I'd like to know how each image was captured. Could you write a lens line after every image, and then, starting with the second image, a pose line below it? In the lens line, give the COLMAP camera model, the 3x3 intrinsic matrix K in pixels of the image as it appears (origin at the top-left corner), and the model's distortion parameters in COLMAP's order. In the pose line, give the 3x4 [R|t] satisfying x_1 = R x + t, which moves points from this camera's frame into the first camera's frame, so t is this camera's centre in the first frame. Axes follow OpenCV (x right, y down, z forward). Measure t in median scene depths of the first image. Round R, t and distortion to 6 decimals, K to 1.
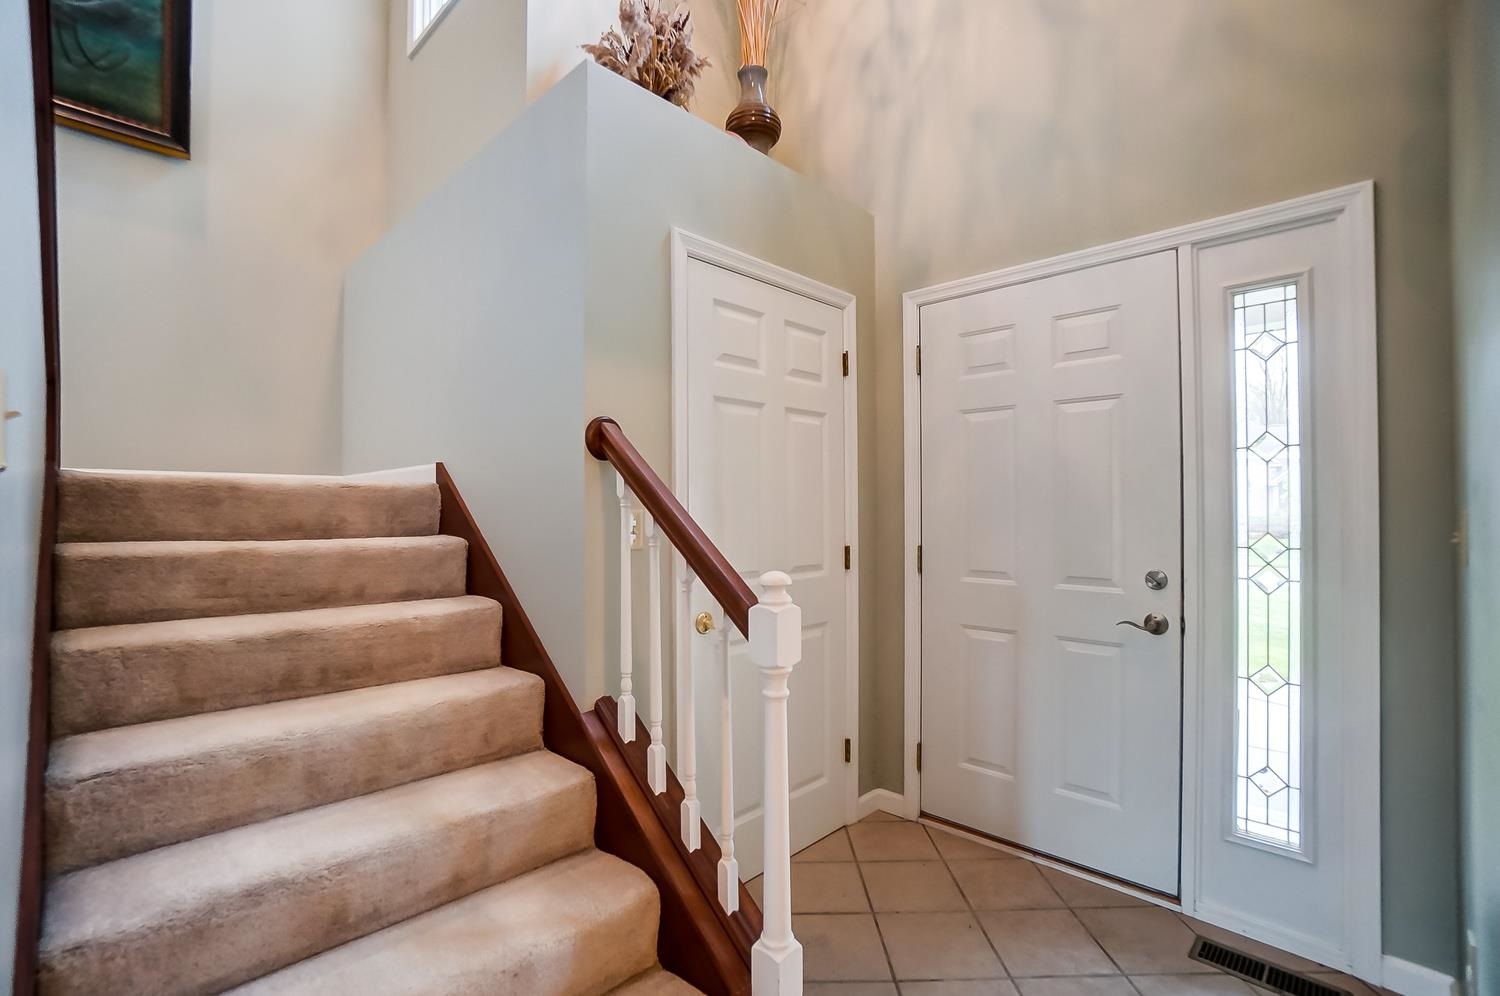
lens RADIAL K [[673.2, 0, 750.0], [0, 673.2, 498.0], [0, 0, 1]] dist [-0.032089, 0.000654]
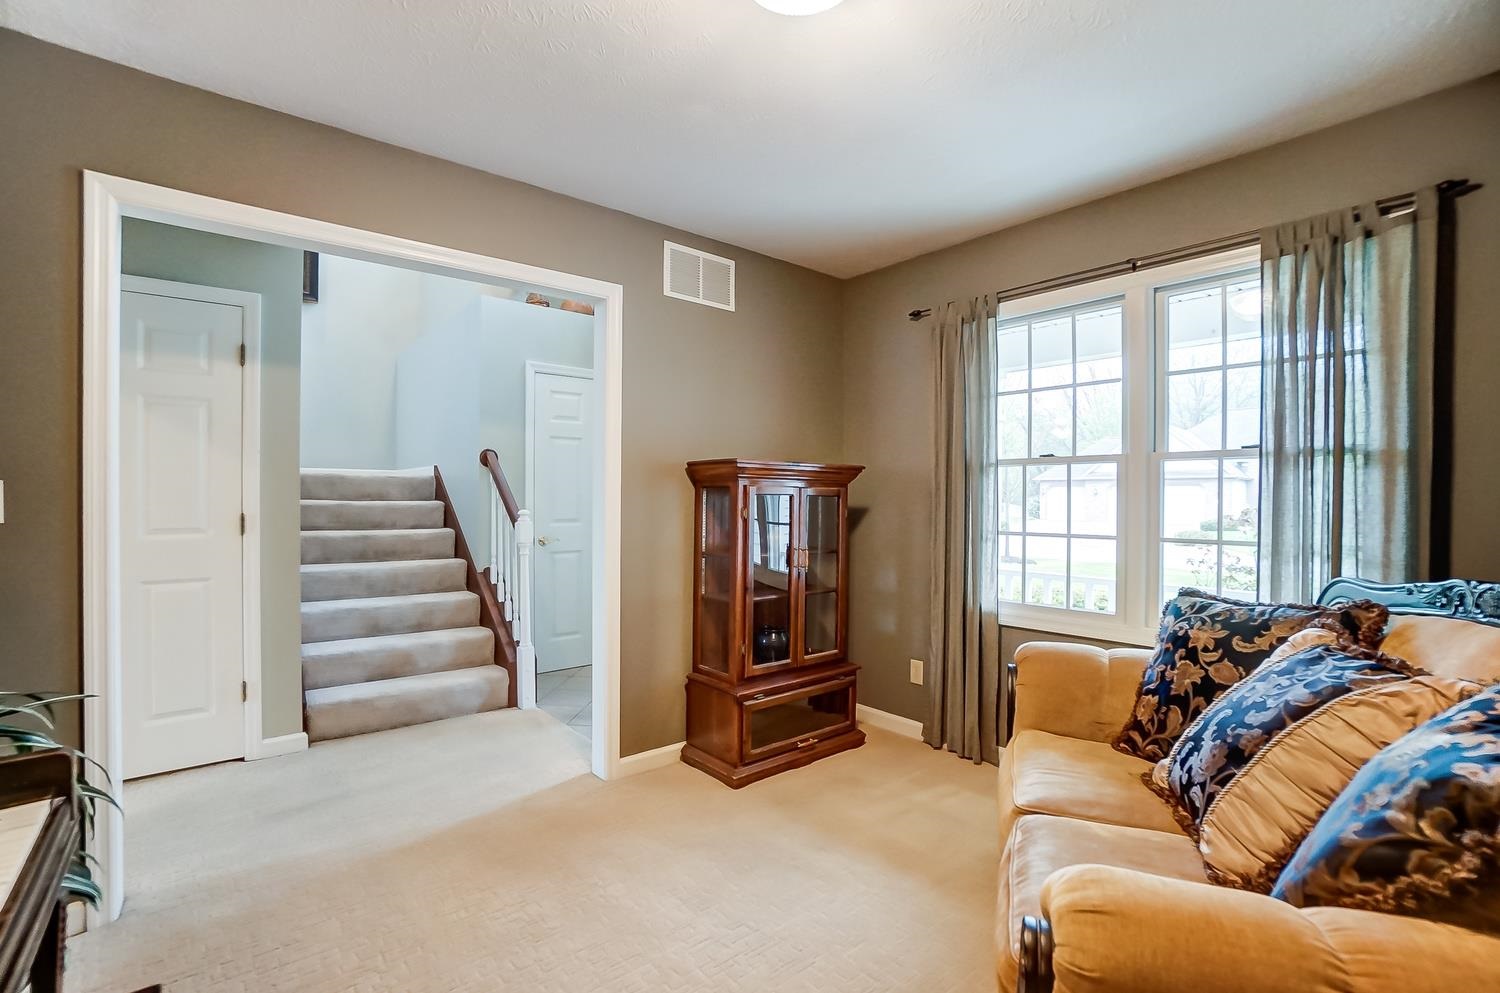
lens RADIAL K [[673.2, 0, 750.0], [0, 673.2, 496.5], [0, 0, 1]] dist [-0.032089, 0.000654]
pose [[0.993952, 0.009120, -0.109432, 0.883345], [-0.006661, 0.999718, 0.022812, -0.013994], [0.109609, -0.021945, 0.993733, -1.147060]]
